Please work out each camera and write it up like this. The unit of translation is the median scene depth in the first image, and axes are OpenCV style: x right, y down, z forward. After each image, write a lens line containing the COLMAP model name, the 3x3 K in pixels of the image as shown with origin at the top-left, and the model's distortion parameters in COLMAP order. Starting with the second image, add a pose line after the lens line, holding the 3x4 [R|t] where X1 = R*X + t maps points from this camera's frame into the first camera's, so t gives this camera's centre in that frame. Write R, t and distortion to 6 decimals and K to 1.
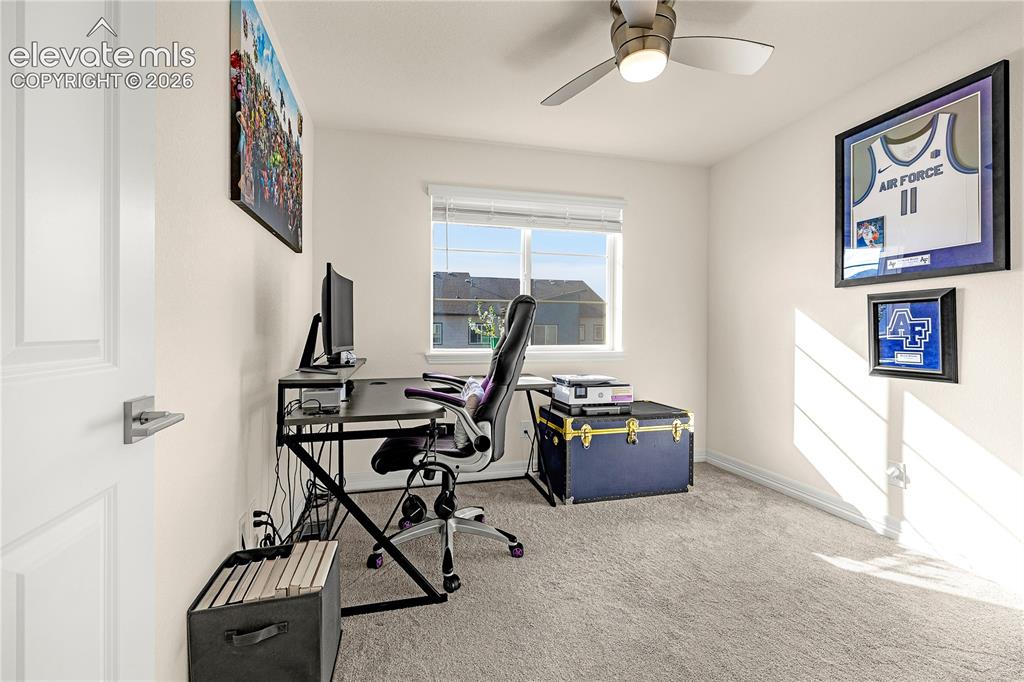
lens RADIAL K [[438.2, 0, 508.3], [0, 438.2, 335.6], [0, 0, 1]] dist [0.001754, 0.002036]
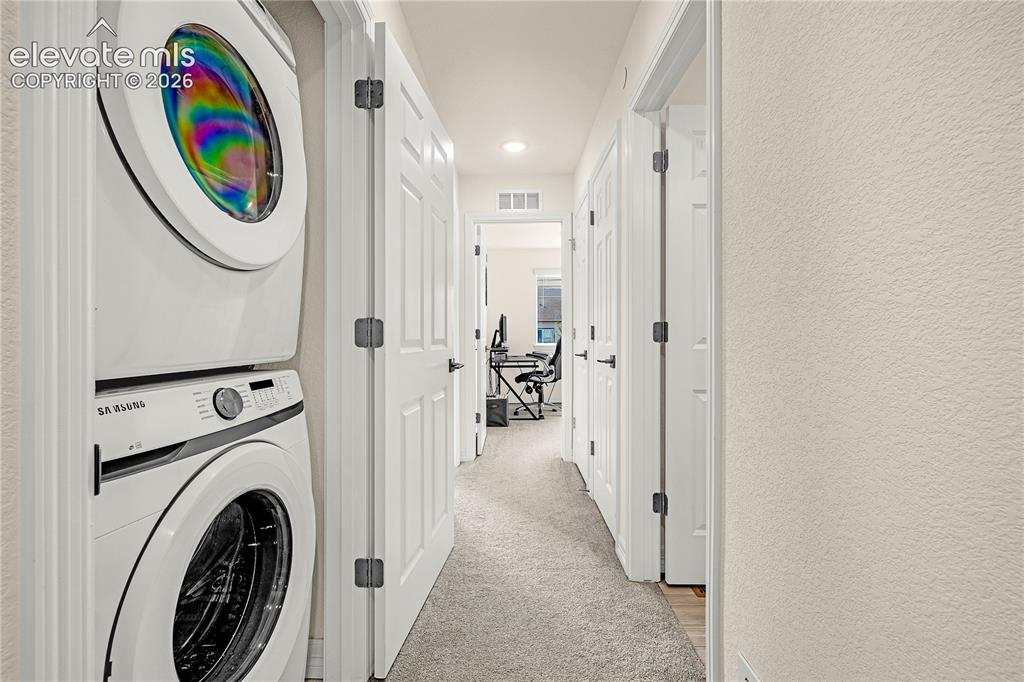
lens RADIAL K [[438.2, 0, 511.2], [0, 438.2, 341.5], [0, 0, 1]] dist [0.001754, 0.002036]
pose [[0.967767, -0.012922, -0.251515, 0.424914], [0.012508, 0.999917, -0.003245, 0.044025], [0.251536, -0.000006, 0.967848, -1.931602]]
